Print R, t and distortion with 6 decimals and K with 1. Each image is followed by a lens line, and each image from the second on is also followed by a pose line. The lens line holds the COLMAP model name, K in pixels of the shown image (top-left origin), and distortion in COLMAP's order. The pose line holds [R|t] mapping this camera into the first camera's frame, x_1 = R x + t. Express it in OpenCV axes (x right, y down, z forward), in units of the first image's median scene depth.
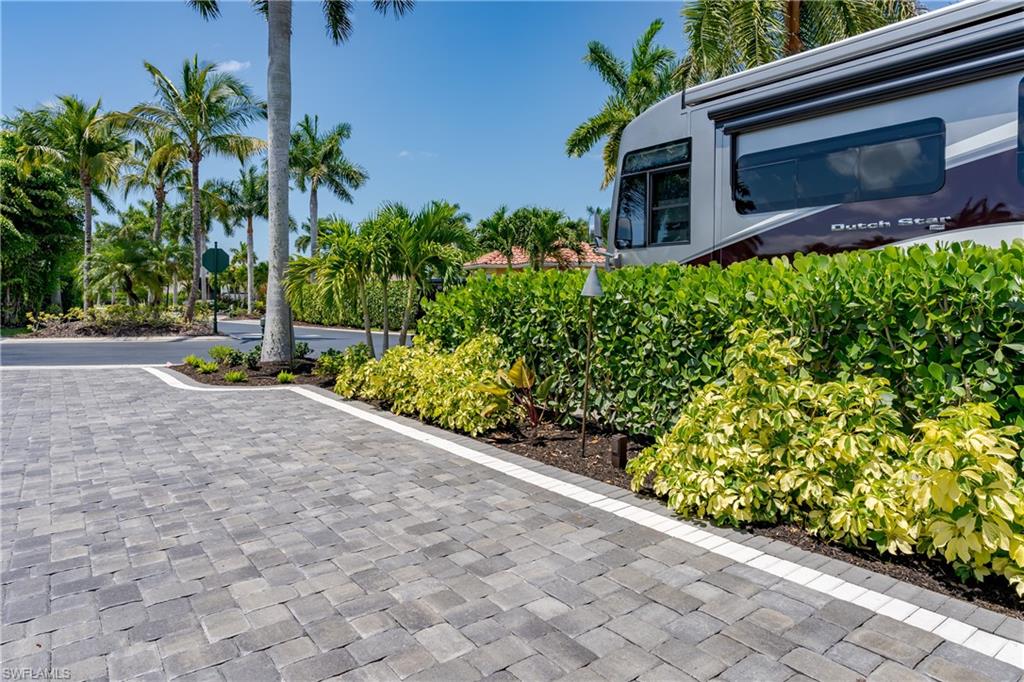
lens RADIAL K [[614.5, 0, 513.7], [0, 614.5, 294.6], [0, 0, 1]] dist [-0.003419, -0.000571]
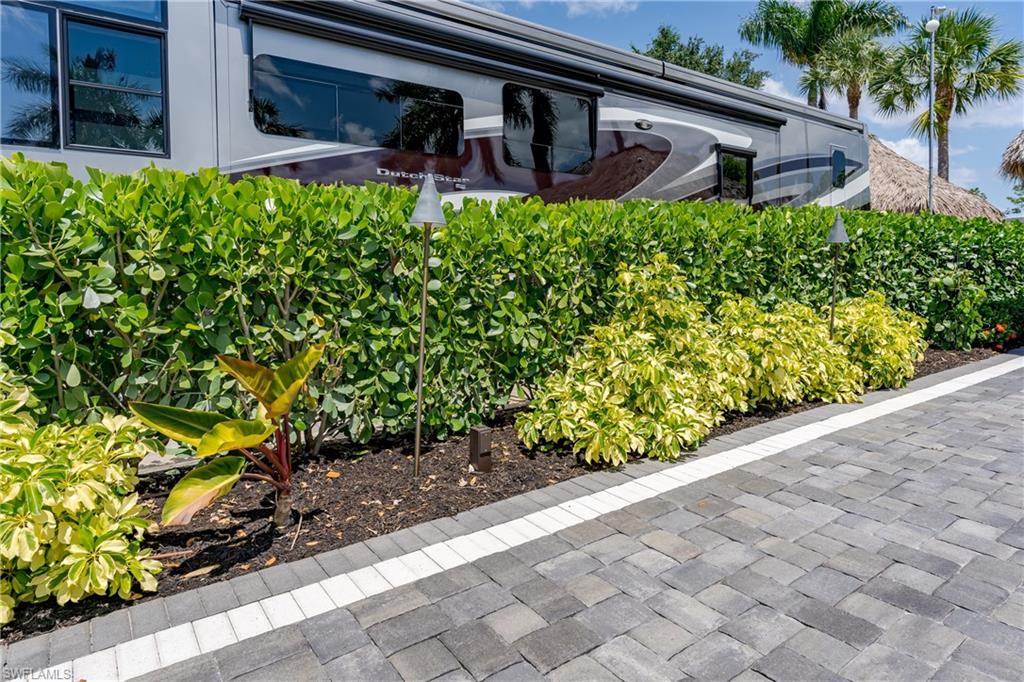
lens RADIAL K [[593.6, 0, 510.4], [0, 593.6, 283.0], [0, 0, 1]] dist [-0.000719, -0.000056]
pose [[0.028869, -0.034607, 0.998984, -0.397386], [0.000413, 0.999401, 0.034609, 0.032230], [-0.999583, -0.000587, 0.028866, 0.749766]]
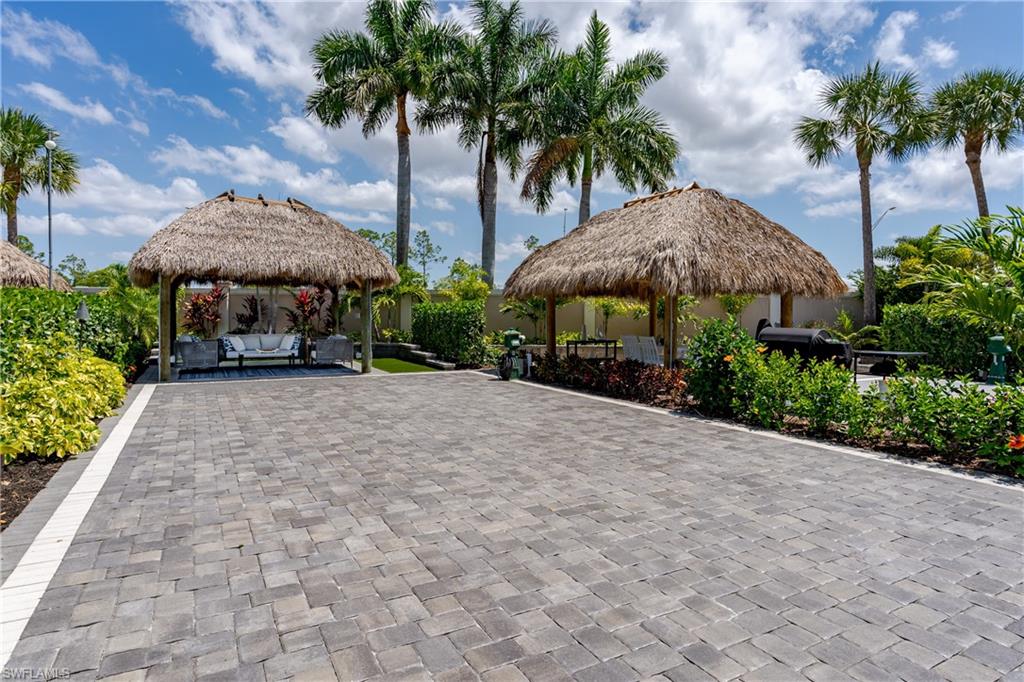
lens RADIAL K [[577.5, 0, 512.0], [0, 577.5, 341.0], [0, 0, 1]] dist [0.001394, 0.000562]
pose [[-0.987925, -0.020019, 0.153635, -0.691333], [-0.015025, 0.999322, 0.033601, -0.006610], [-0.154203, 0.030886, -0.987556, 1.458758]]
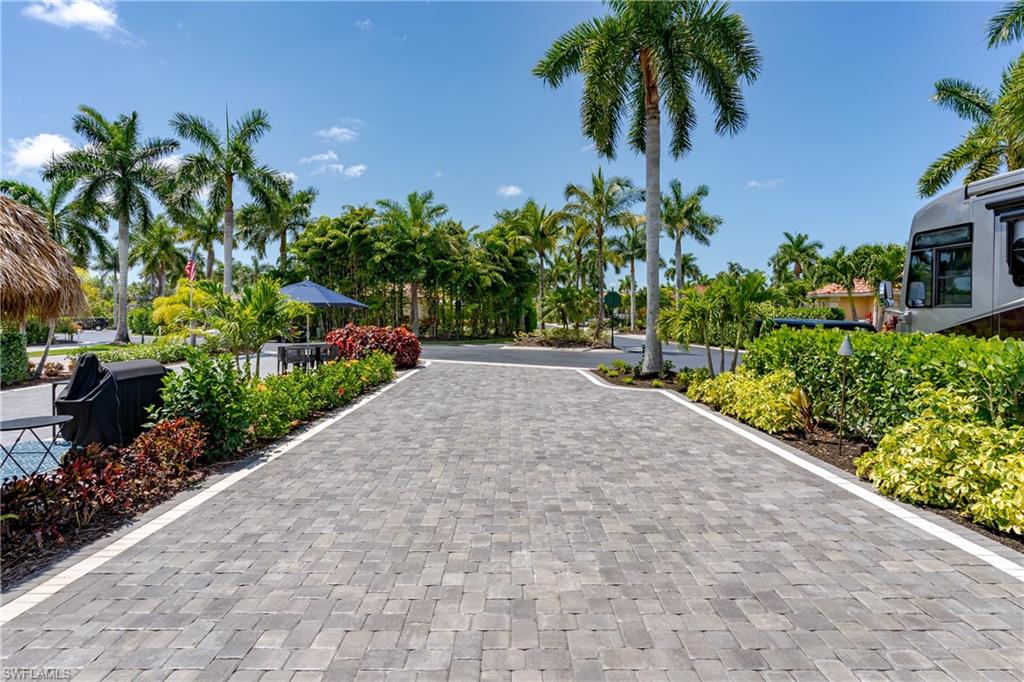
lens RADIAL K [[480.7, 0, 513.8], [0, 480.7, 316.0], [0, 0, 1]] dist [0.000895, 0.000255]
pose [[0.798027, -0.001498, -0.602619, 0.159805], [0.004877, 0.999980, 0.003972, -0.088675], [0.602602, -0.006109, 0.798019, -0.420767]]
